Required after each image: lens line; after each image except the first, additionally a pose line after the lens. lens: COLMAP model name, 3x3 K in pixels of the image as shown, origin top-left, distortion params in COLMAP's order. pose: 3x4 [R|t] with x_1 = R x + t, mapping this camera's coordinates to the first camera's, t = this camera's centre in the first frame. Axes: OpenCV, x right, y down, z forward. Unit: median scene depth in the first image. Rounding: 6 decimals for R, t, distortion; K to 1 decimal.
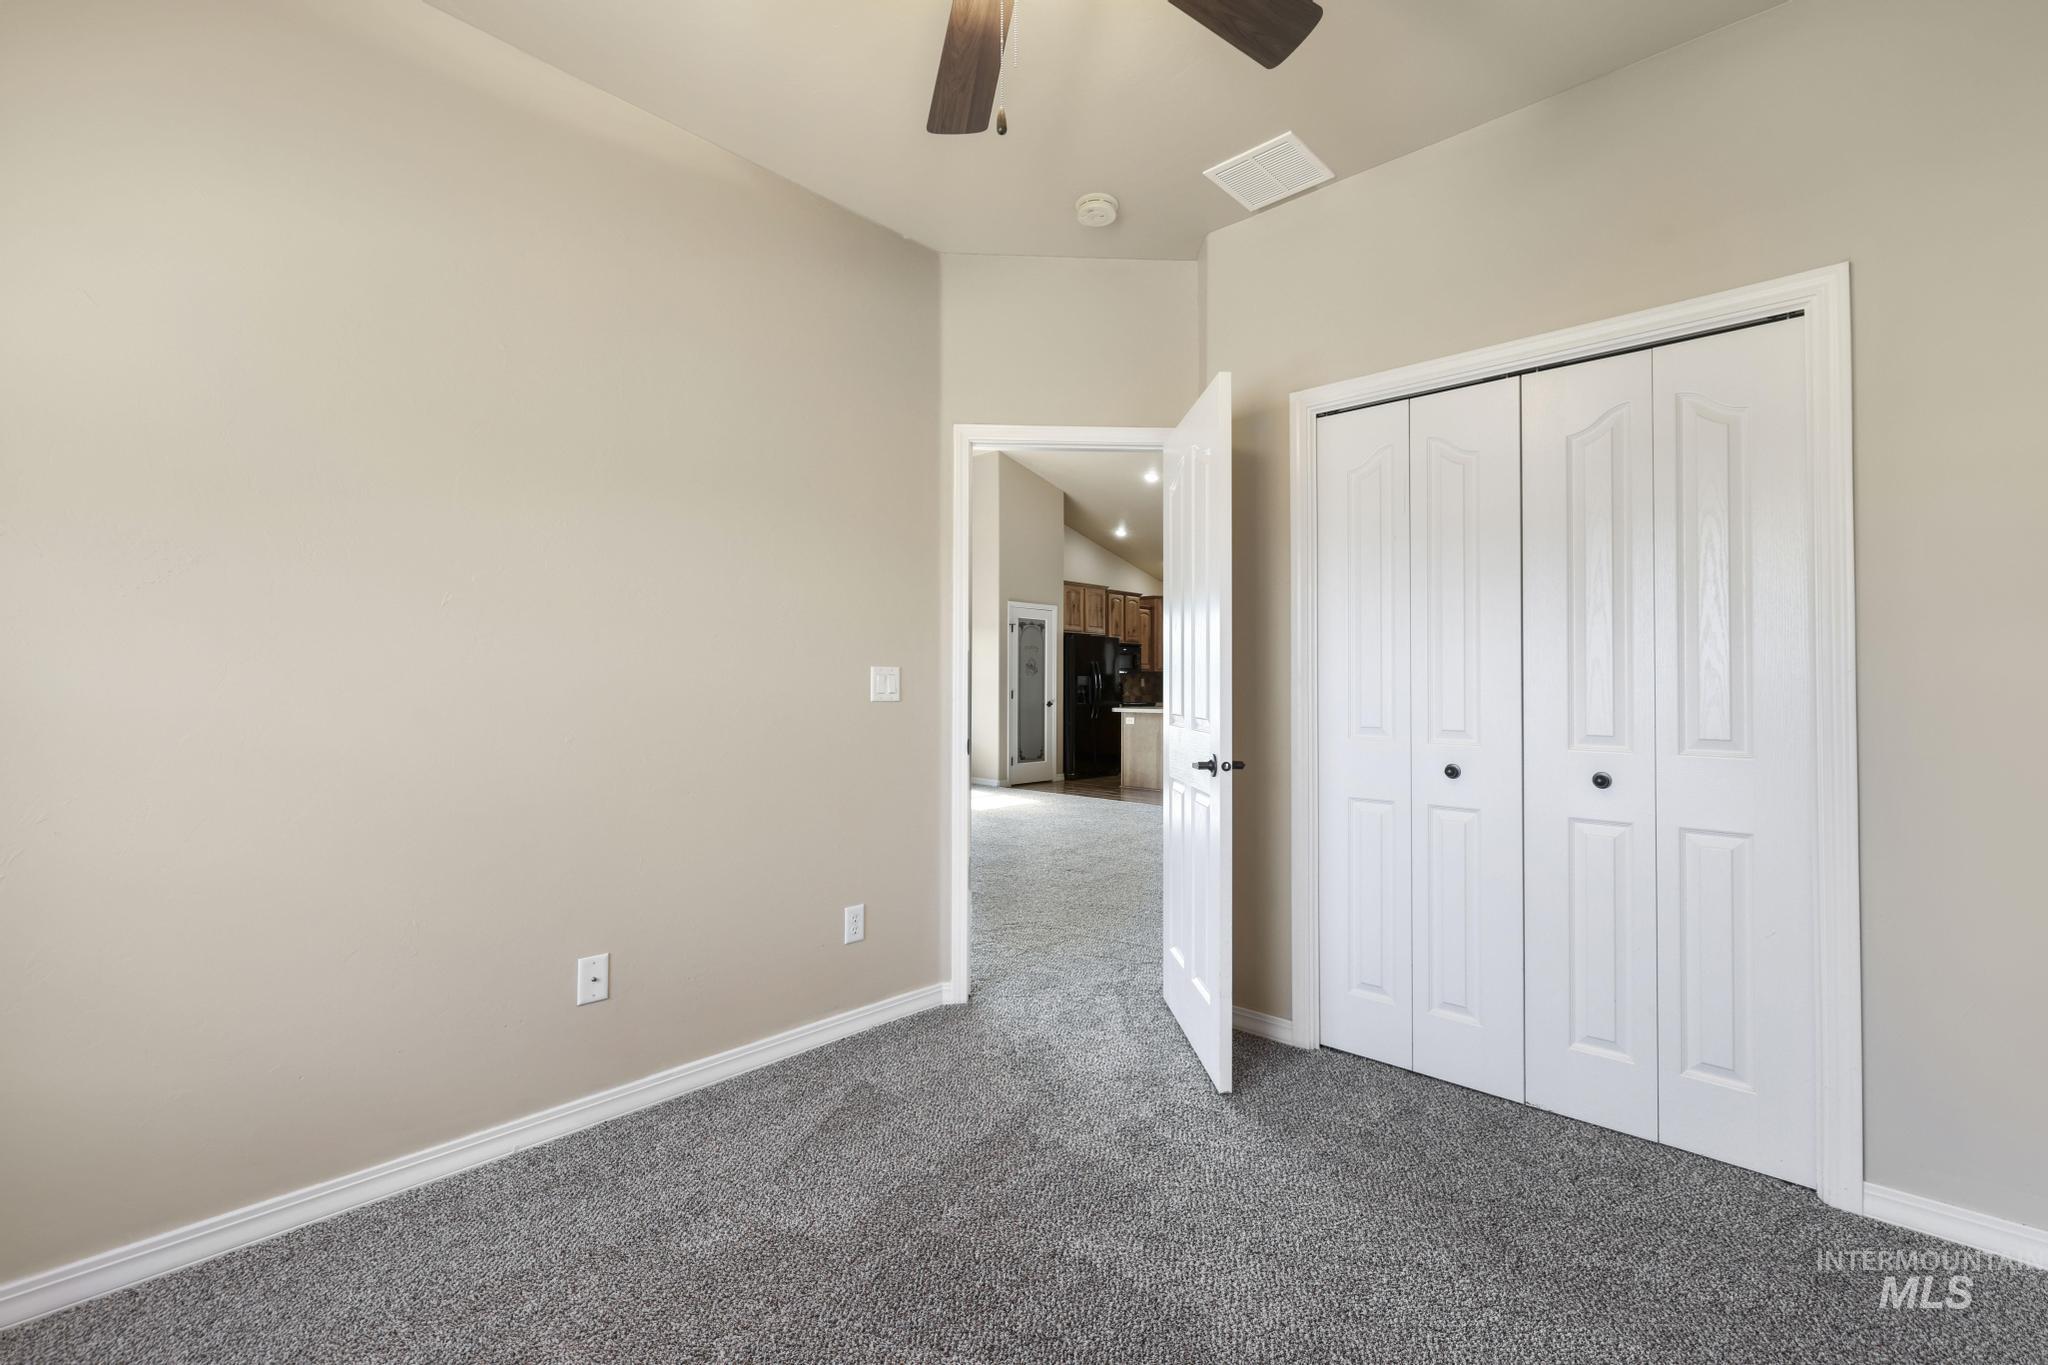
lens RADIAL K [[904.6, 0, 1048.0], [0, 904.6, 674.1], [0, 0, 1]] dist [-0.026829, 0.008174]
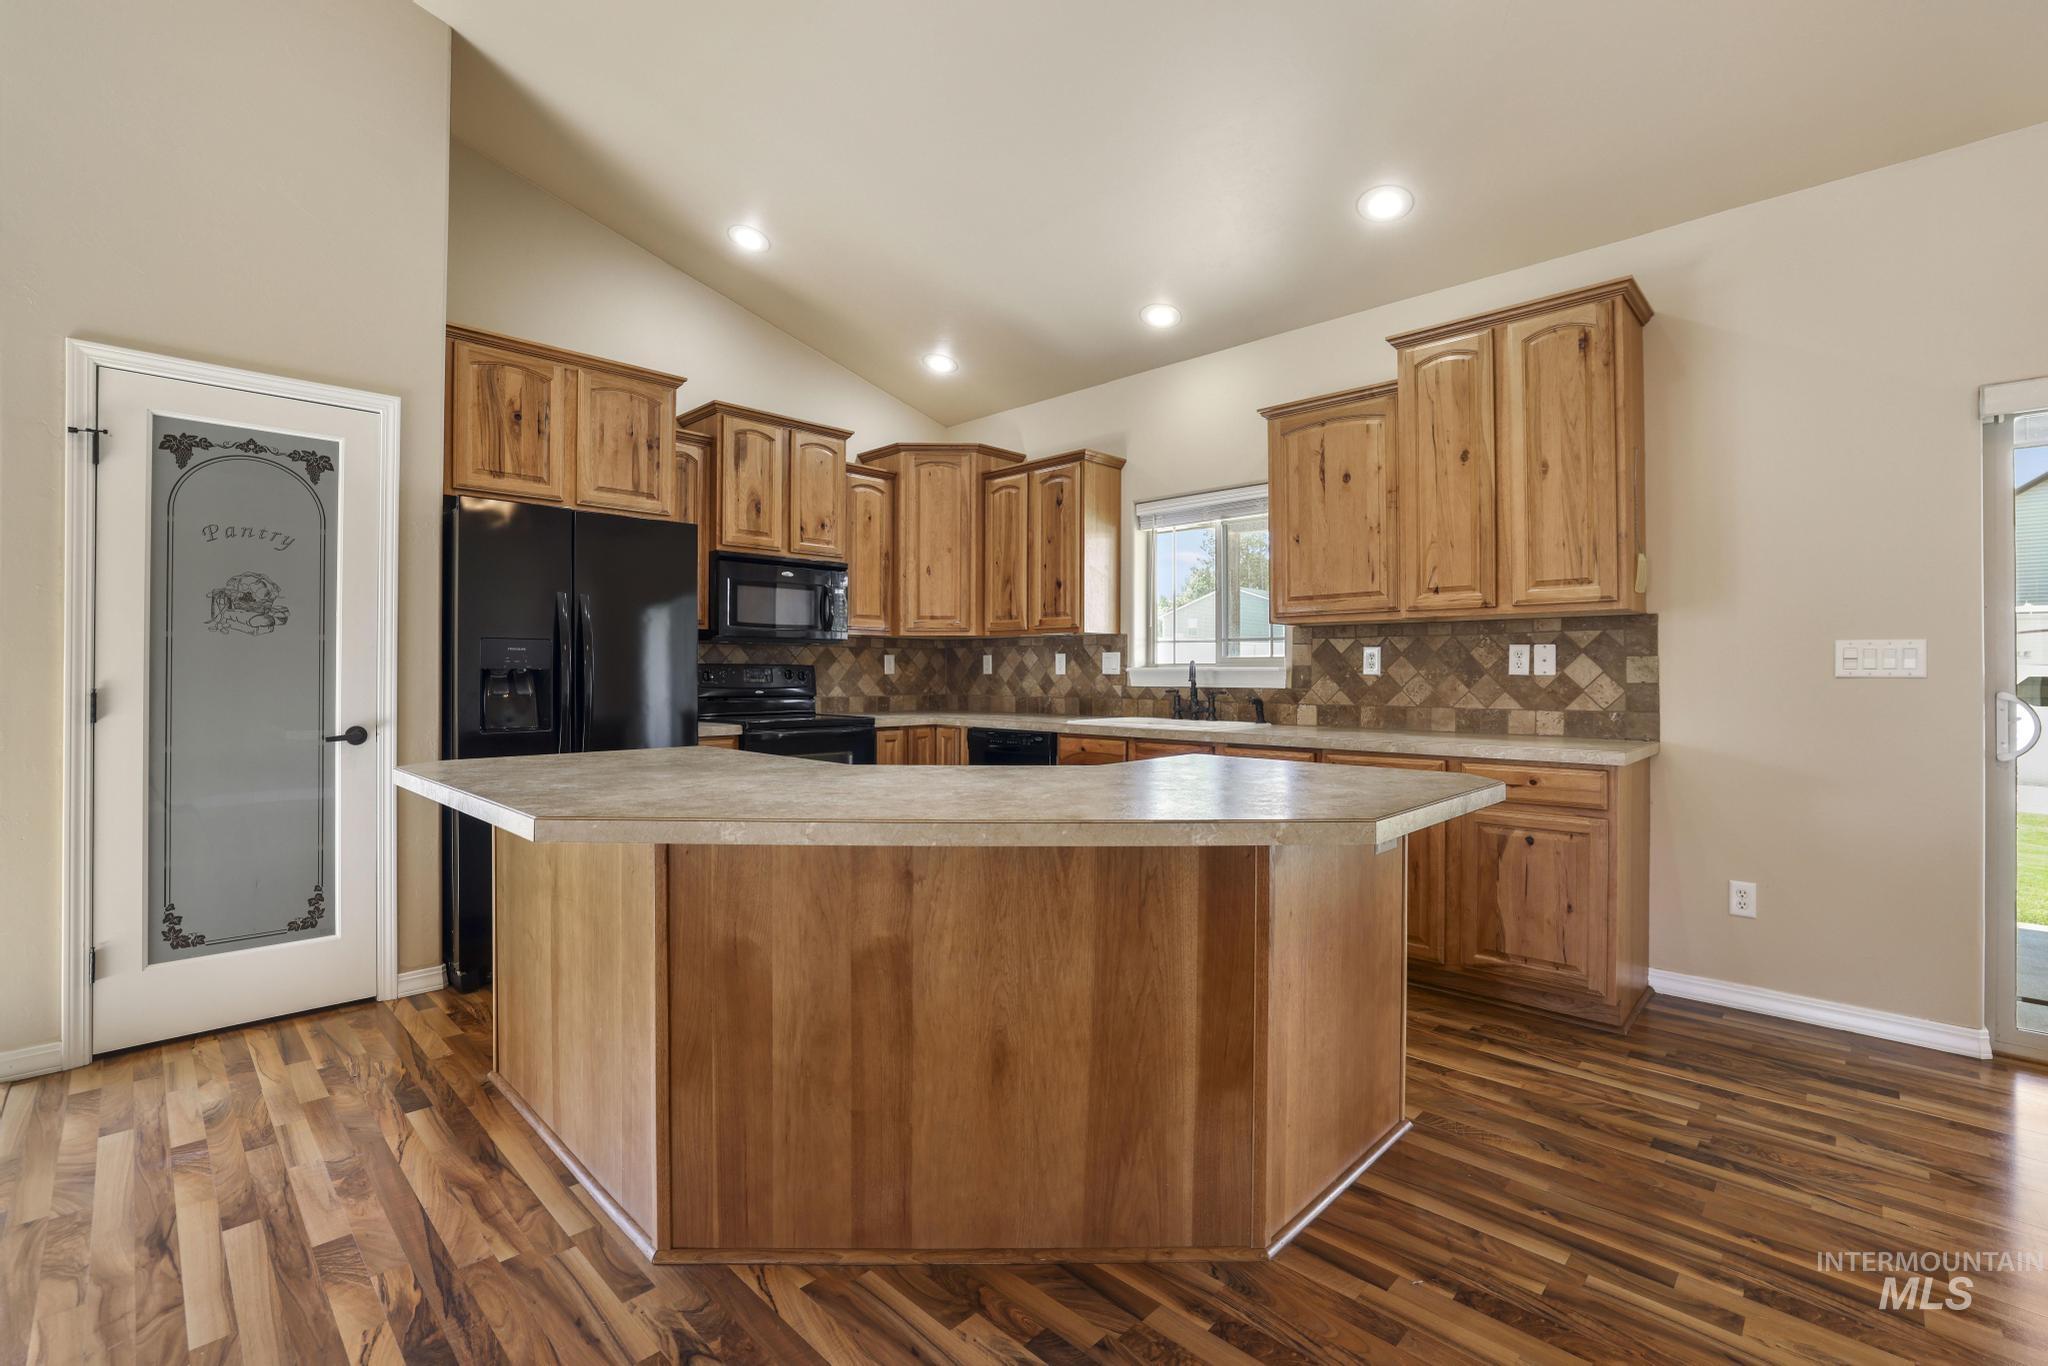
lens RADIAL K [[958.1, 0, 1031.3], [0, 958.1, 668.5], [0, 0, 1]] dist [-0.060493, 0.021114]
pose [[0.999809, 0.000522, -0.019533, 0.224525], [-0.000351, 0.999962, 0.008743, 0.009250], [0.019537, -0.008734, 0.999771, 0.718886]]
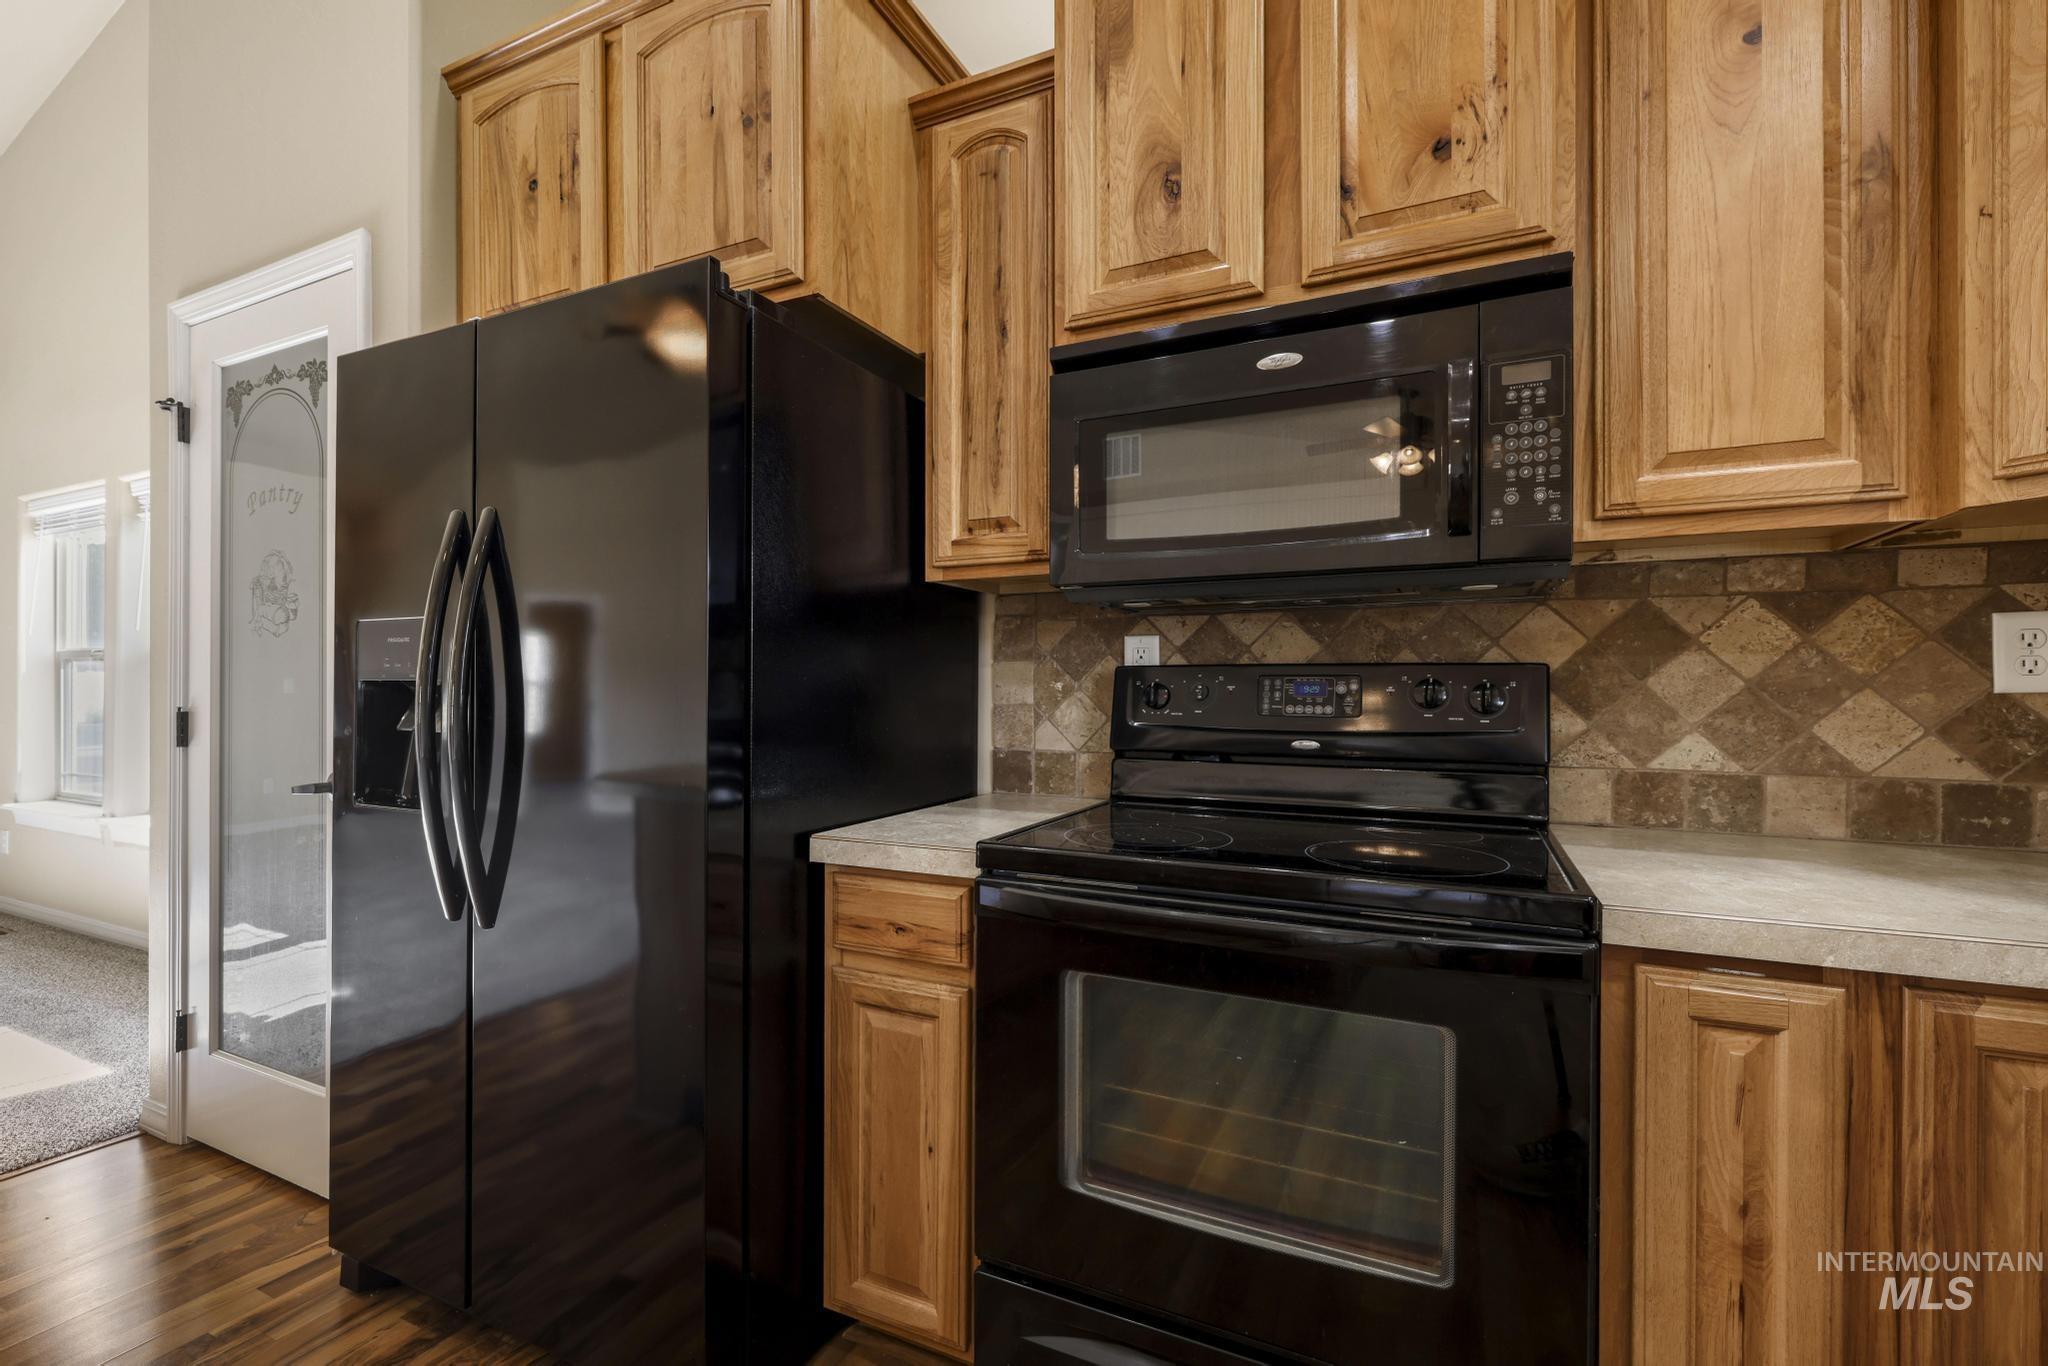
lens RADIAL K [[923.1, 0, 952.3], [0, 923.1, 695.3], [0, 0, 1]] dist [-0.001760, -0.000353]
pose [[0.252531, 0.007844, -0.967557, 0.216584], [0.012674, 0.999855, 0.011414, 0.014323], [0.967506, -0.015145, 0.252394, 1.090999]]
